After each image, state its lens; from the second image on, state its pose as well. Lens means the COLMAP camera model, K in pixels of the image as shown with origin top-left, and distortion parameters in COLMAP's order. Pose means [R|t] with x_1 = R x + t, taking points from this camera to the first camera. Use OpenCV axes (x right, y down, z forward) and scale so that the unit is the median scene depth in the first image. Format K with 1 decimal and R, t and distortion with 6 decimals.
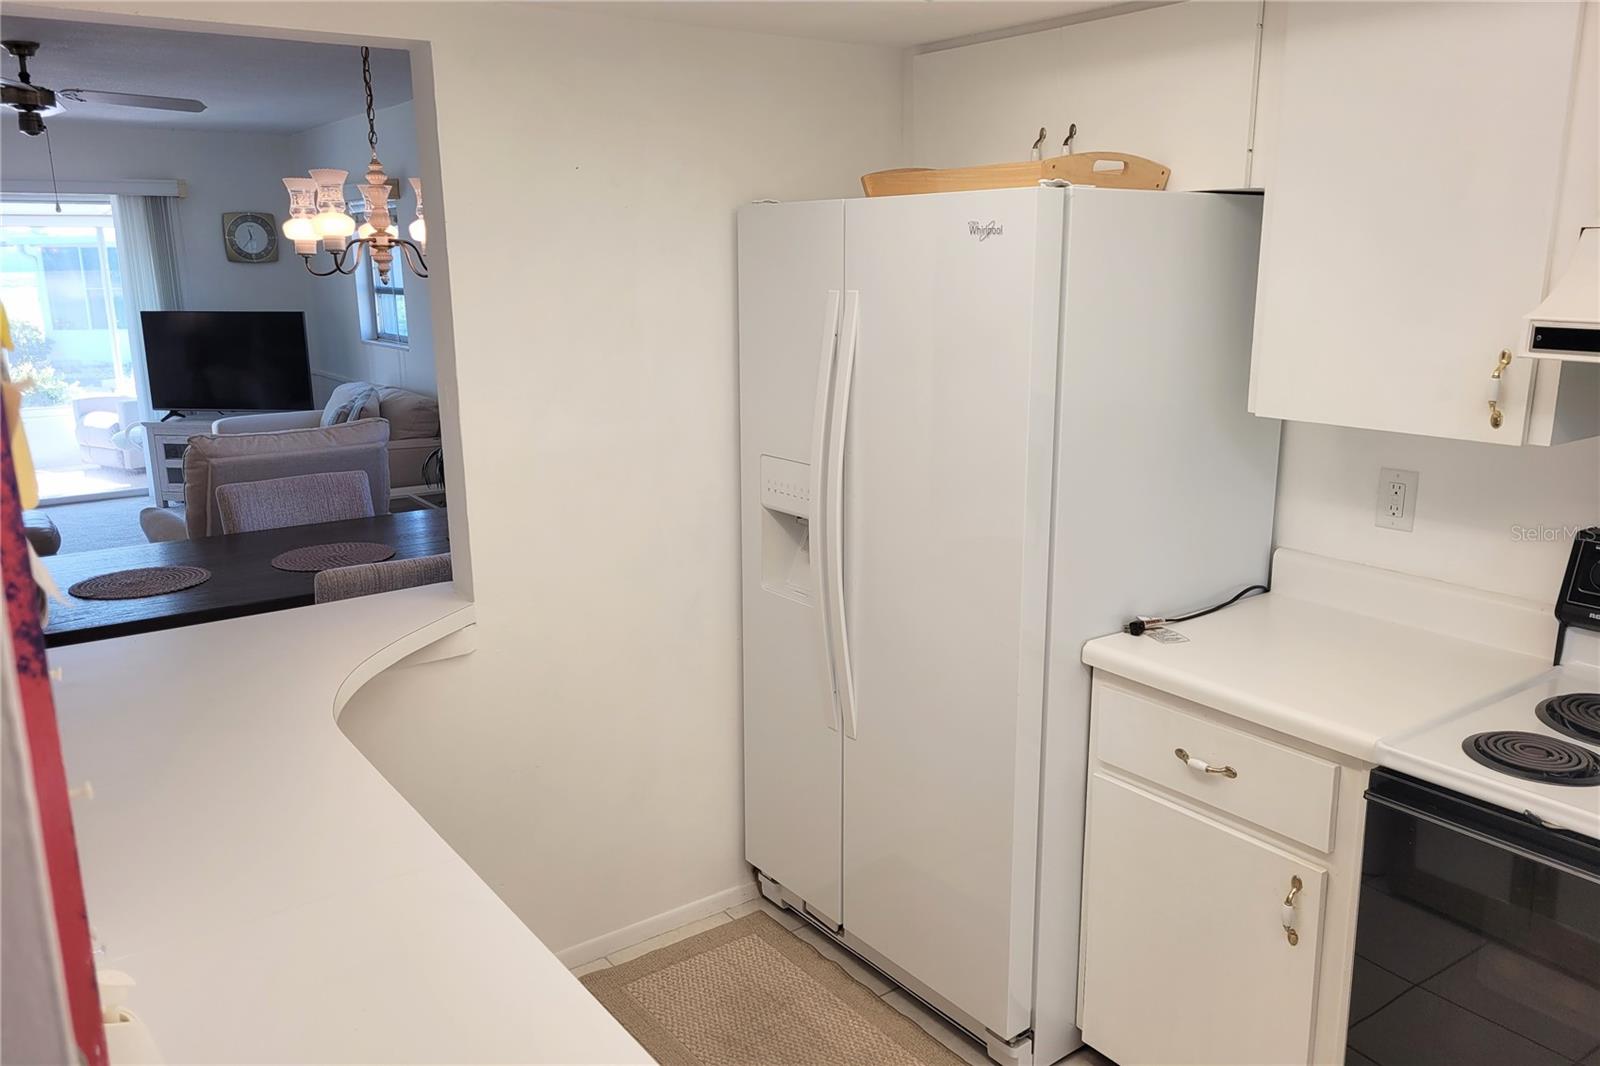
lens RADIAL K [[1205.4, 0, 808.3], [0, 1205.4, 527.4], [0, 0, 1]] dist [0.051533, -0.034124]
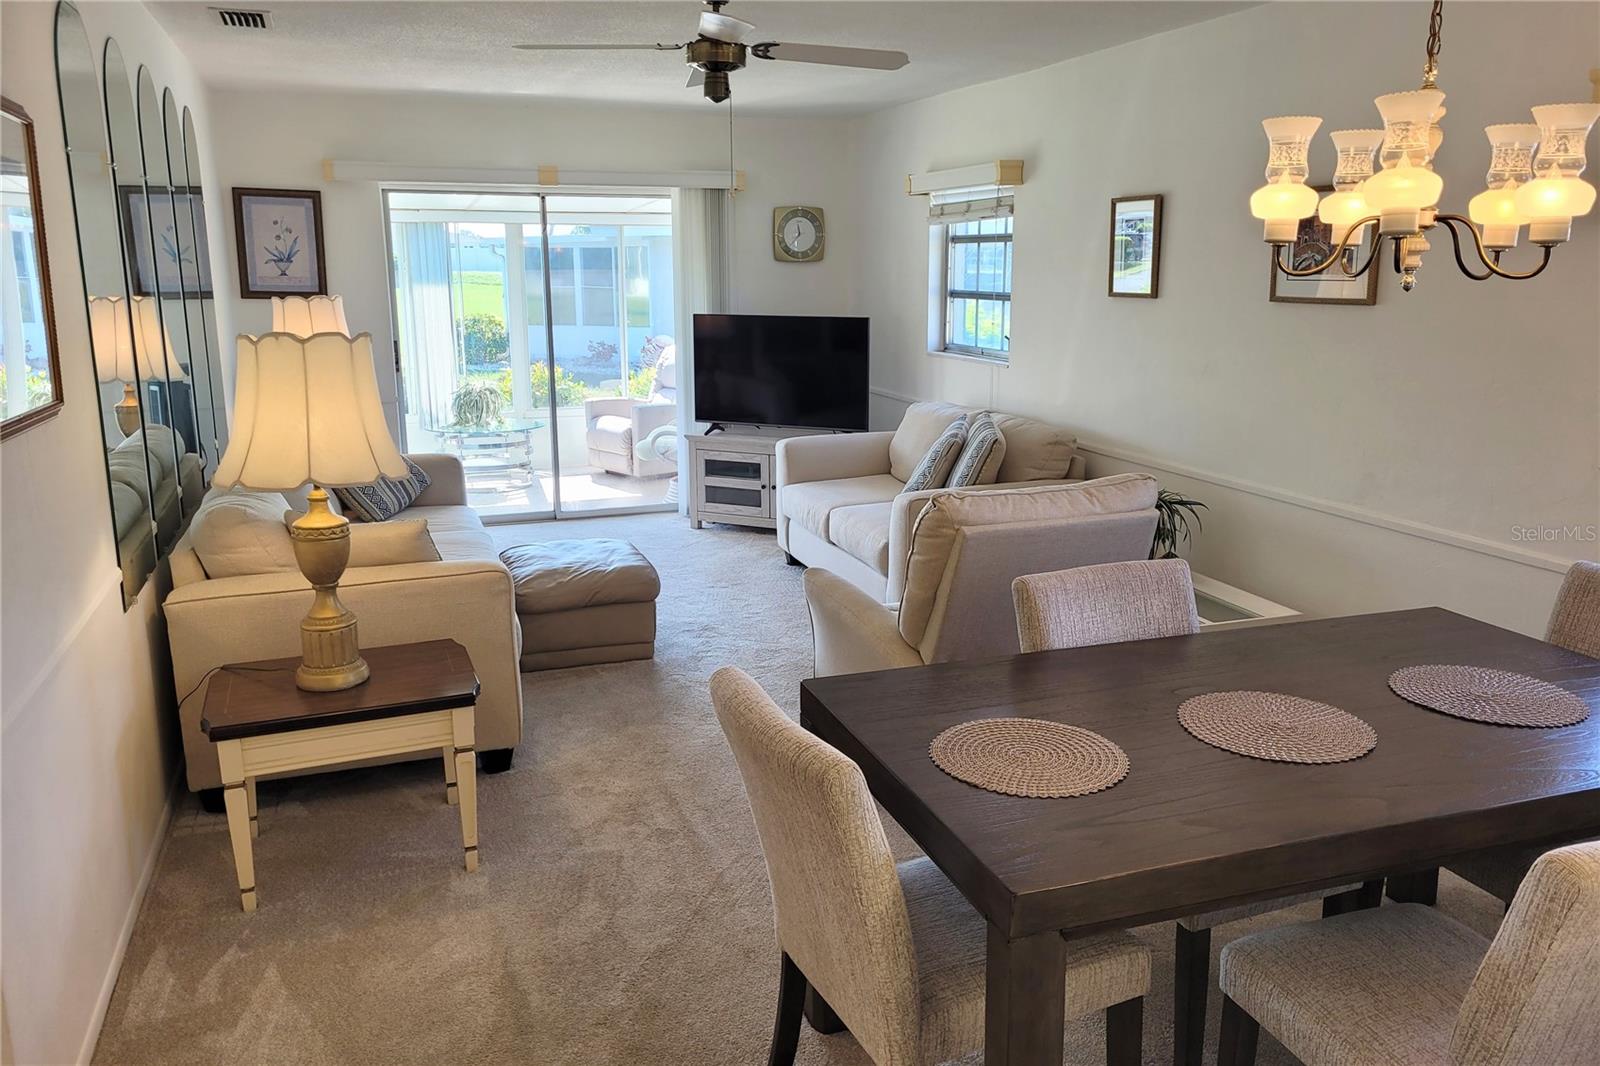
lens RADIAL K [[1205.4, 0, 819.7], [0, 1205.4, 512.1], [0, 0, 1]] dist [0.051533, -0.034124]
pose [[0.963548, 0.063090, -0.259989, -0.210889], [-0.066794, 0.997752, -0.005428, -0.030342], [0.259062, 0.022596, 0.965596, 0.153734]]
